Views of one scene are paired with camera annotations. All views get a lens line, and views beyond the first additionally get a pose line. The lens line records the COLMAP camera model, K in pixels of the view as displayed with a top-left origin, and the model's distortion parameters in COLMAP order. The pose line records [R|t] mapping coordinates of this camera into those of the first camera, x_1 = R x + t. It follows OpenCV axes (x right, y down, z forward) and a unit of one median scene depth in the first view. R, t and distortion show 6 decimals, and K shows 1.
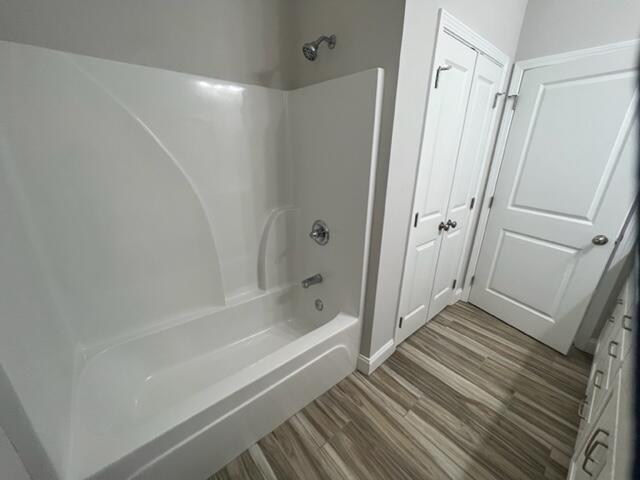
lens RADIAL K [[257.6, 0, 320.9], [0, 257.6, 241.1], [0, 0, 1]] dist [-0.000148, 0.000183]
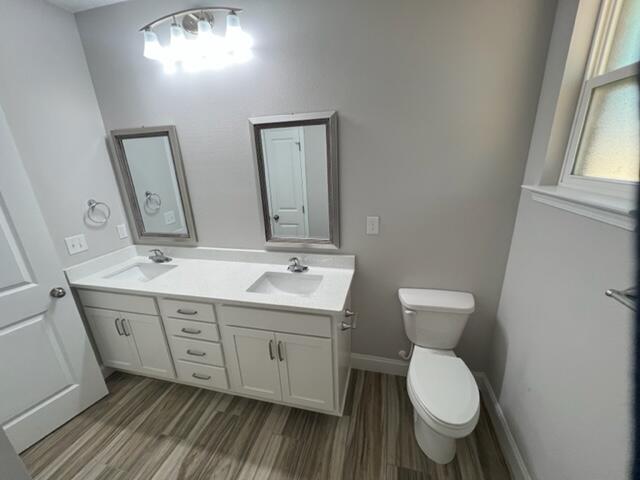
lens RADIAL K [[257.6, 0, 320.9], [0, 257.6, 241.1], [0, 0, 1]] dist [-0.000148, 0.000183]
pose [[-0.577418, -0.246360, 0.778393, -0.220652], [0.306717, 0.818101, 0.486453, -0.358695], [-0.756646, 0.519633, -0.396823, 0.574375]]
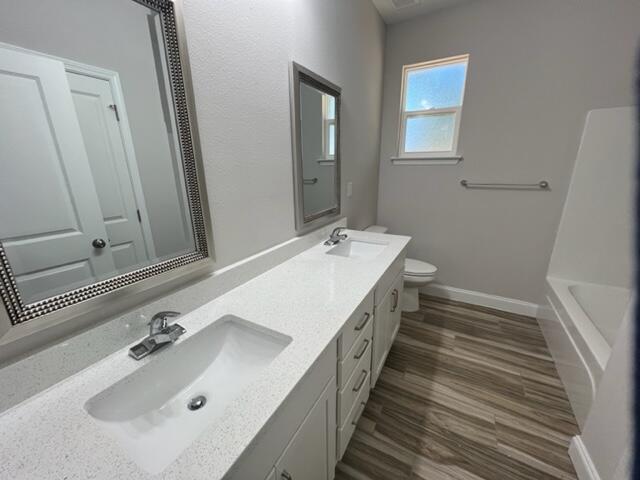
lens RADIAL K [[255.9, 0, 322.1], [0, 255.9, 244.4], [0, 0, 1]] dist [-0.000403, 0.000066]
pose [[-0.939075, 0.092876, -0.330928, 1.187843], [-0.123993, 0.806430, 0.578183, -0.348005], [0.320569, 0.583990, -0.745782, 1.100276]]
